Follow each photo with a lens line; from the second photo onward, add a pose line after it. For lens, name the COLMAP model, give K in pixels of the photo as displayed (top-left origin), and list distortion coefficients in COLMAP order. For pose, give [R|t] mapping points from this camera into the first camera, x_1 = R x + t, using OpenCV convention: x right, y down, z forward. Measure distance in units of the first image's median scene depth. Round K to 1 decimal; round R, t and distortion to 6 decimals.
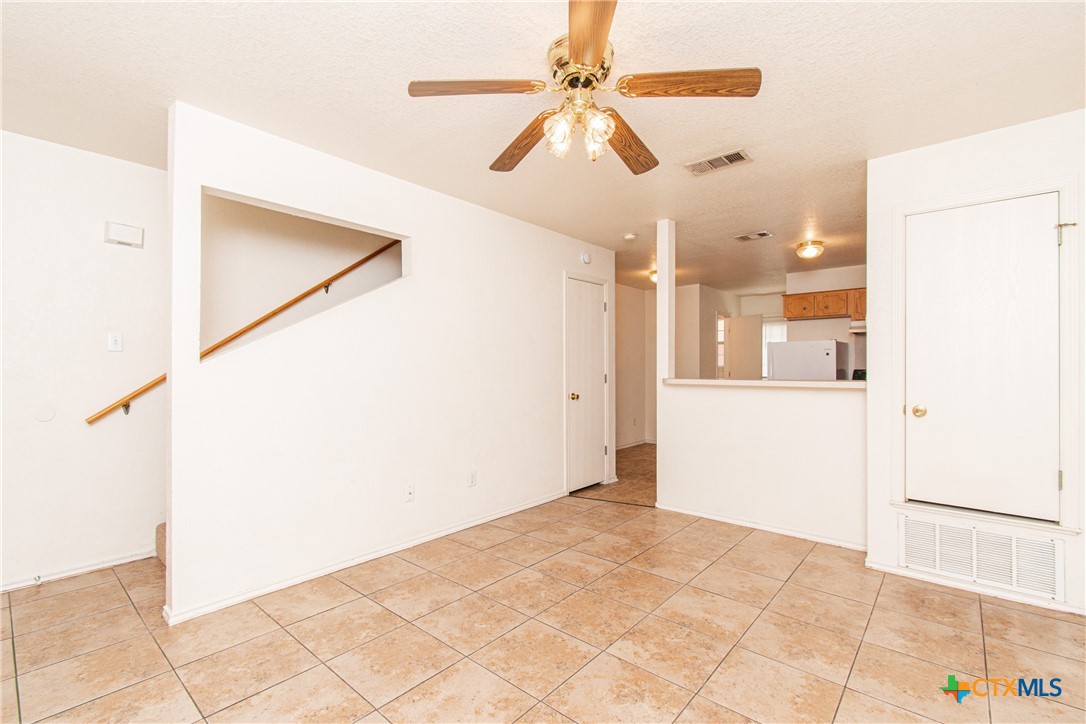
lens RADIAL K [[481.9, 0, 546.0], [0, 481.9, 360.3], [0, 0, 1]] dist [-0.002608, -0.001351]
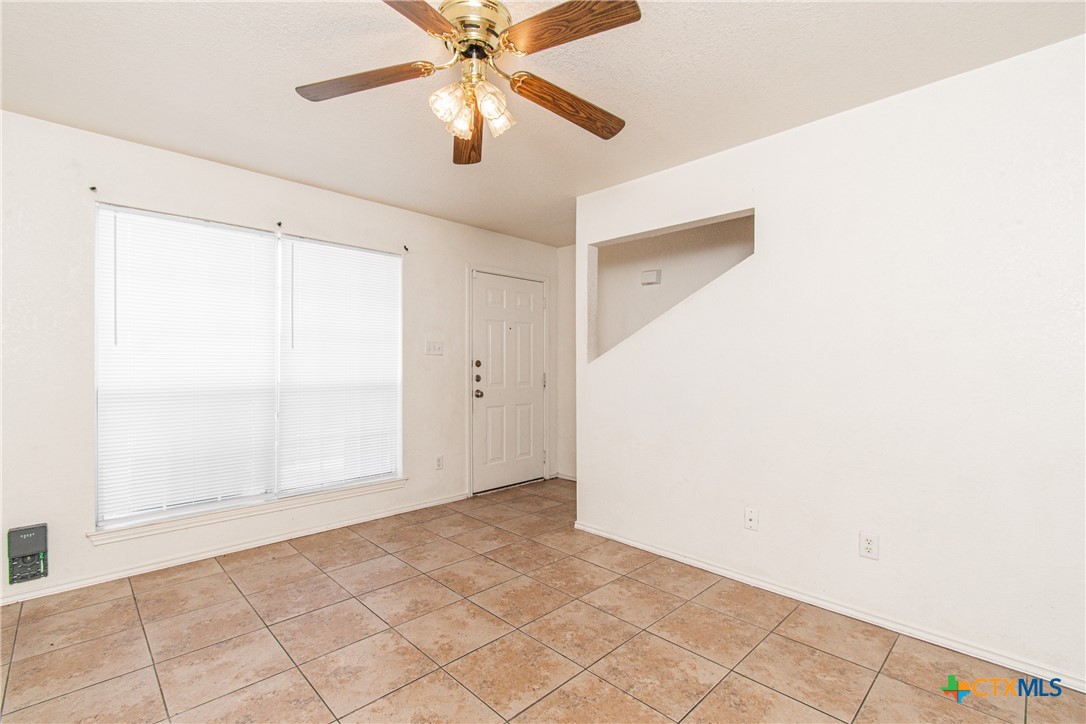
lens RADIAL K [[481.9, 0, 538.3], [0, 481.9, 365.4], [0, 0, 1]] dist [-0.002608, -0.001351]
pose [[-0.094725, -0.003659, -0.995497, 0.653814], [0.008702, 0.999952, -0.004504, 0.013553], [0.995465, -0.009089, -0.094689, 0.815566]]
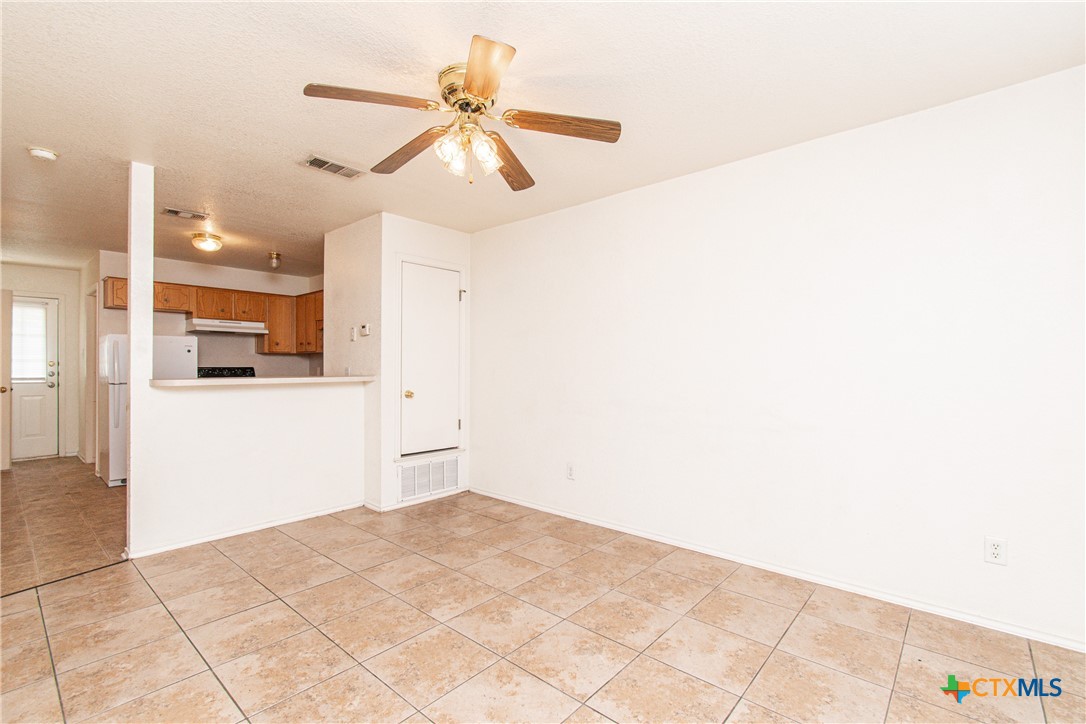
lens RADIAL K [[481.9, 0, 543.4], [0, 481.9, 368.8], [0, 0, 1]] dist [-0.002608, -0.001351]
pose [[0.006702, -0.008238, 0.999944, -0.701441], [-0.015302, 0.999848, 0.008340, 0.007494], [-0.999860, -0.015357, 0.006575, 0.555001]]
